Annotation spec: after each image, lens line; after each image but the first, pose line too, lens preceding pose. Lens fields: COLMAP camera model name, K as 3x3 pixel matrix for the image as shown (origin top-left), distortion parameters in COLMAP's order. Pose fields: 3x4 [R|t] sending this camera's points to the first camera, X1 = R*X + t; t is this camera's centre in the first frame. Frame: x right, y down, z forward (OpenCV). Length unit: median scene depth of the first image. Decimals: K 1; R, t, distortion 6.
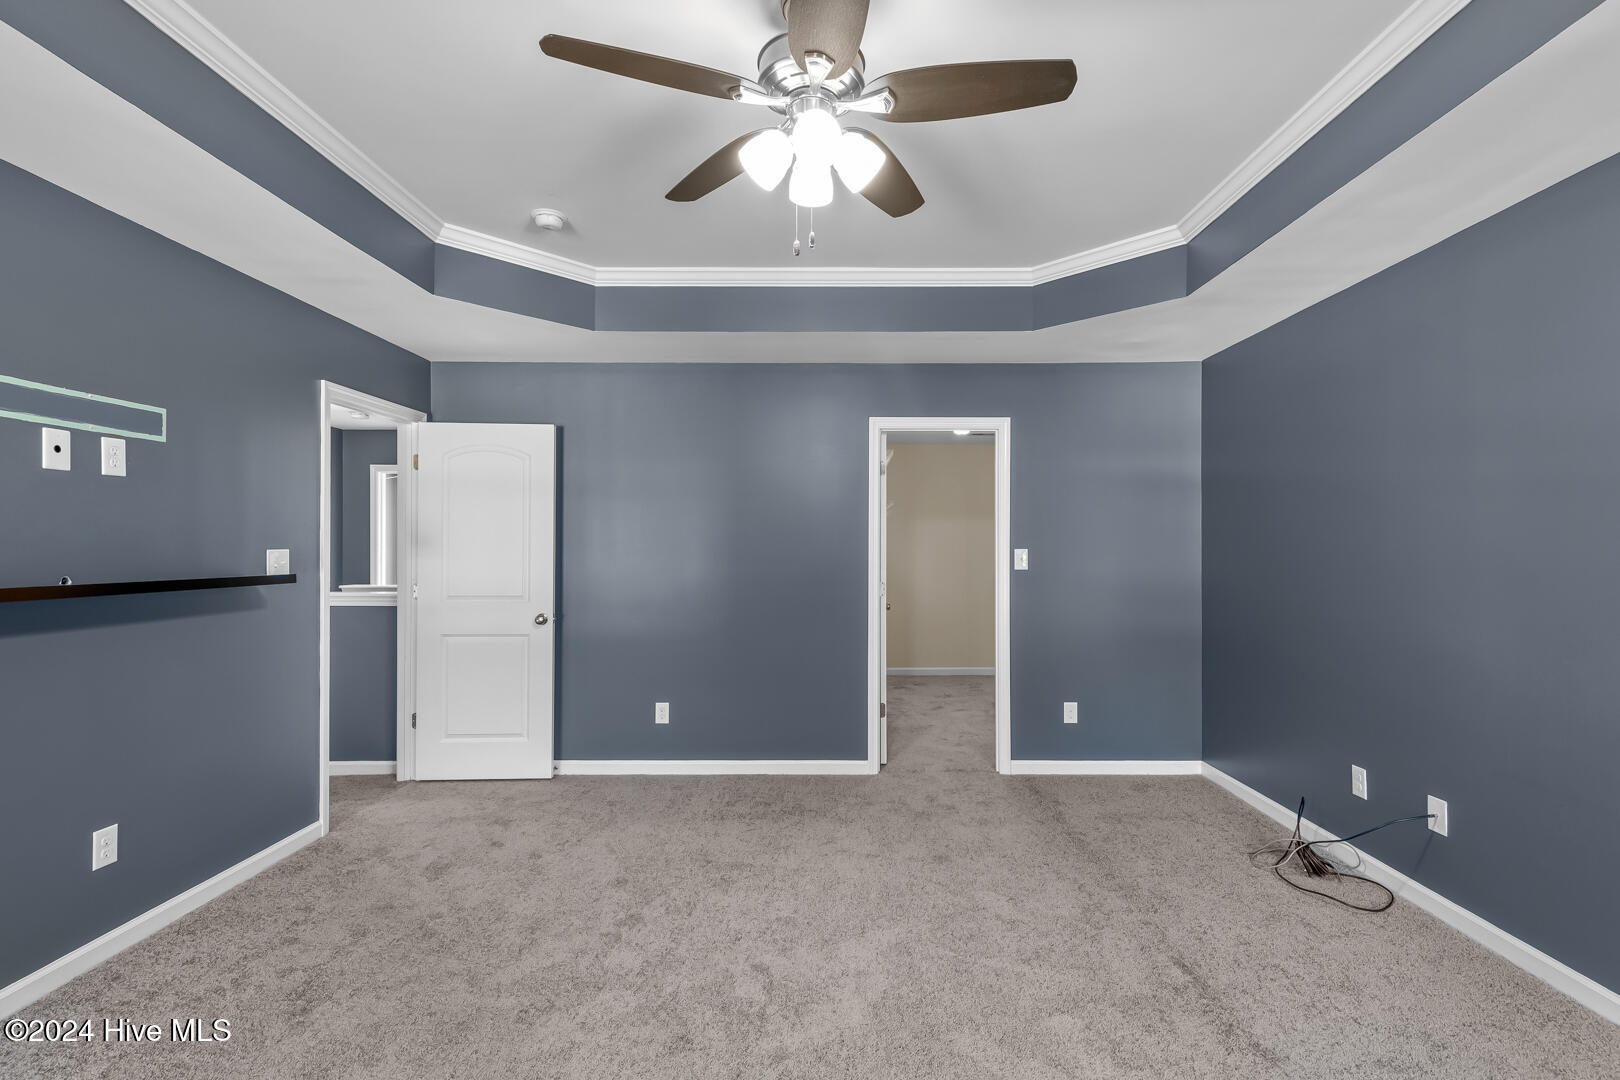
lens RADIAL K [[737.5, 0, 820.9], [0, 737.5, 555.1], [0, 0, 1]] dist [0.006297, -0.001557]
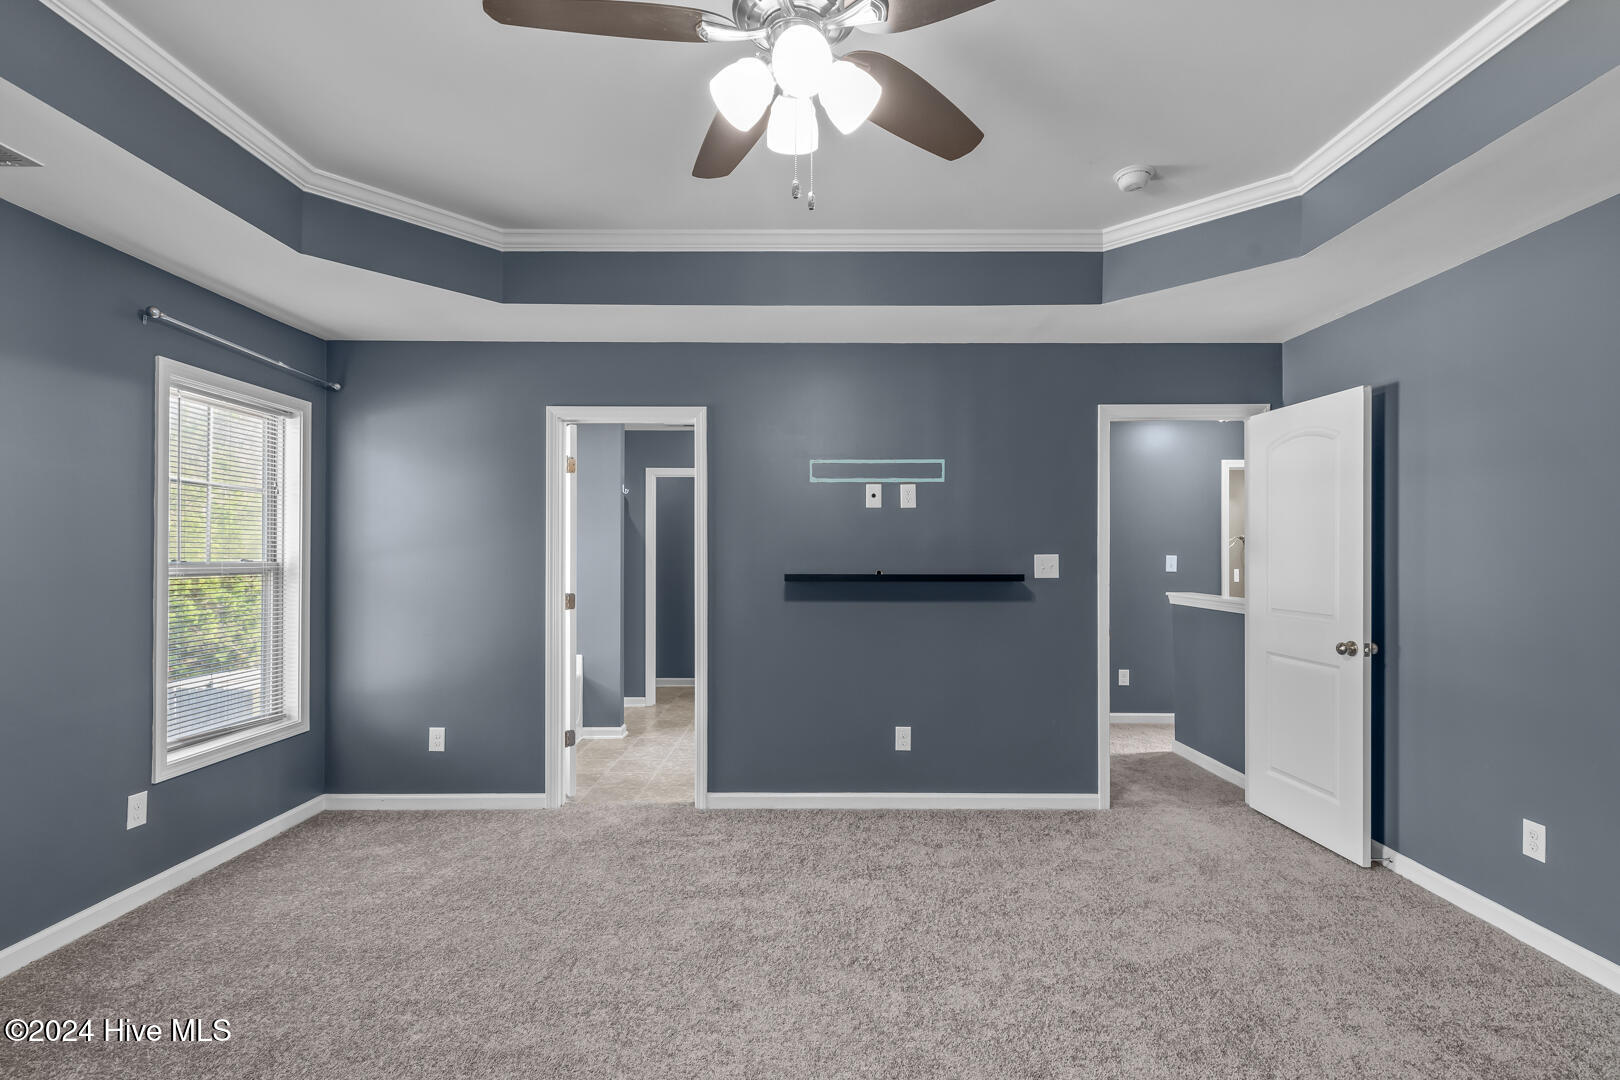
lens RADIAL K [[737.5, 0, 815.3], [0, 737.5, 546.3], [0, 0, 1]] dist [0.006297, -0.001557]
pose [[0.008641, -0.019435, -0.999774, 0.527018], [-0.008684, 0.999772, -0.019510, 0.007485], [0.999925, 0.008851, 0.008470, 0.648662]]
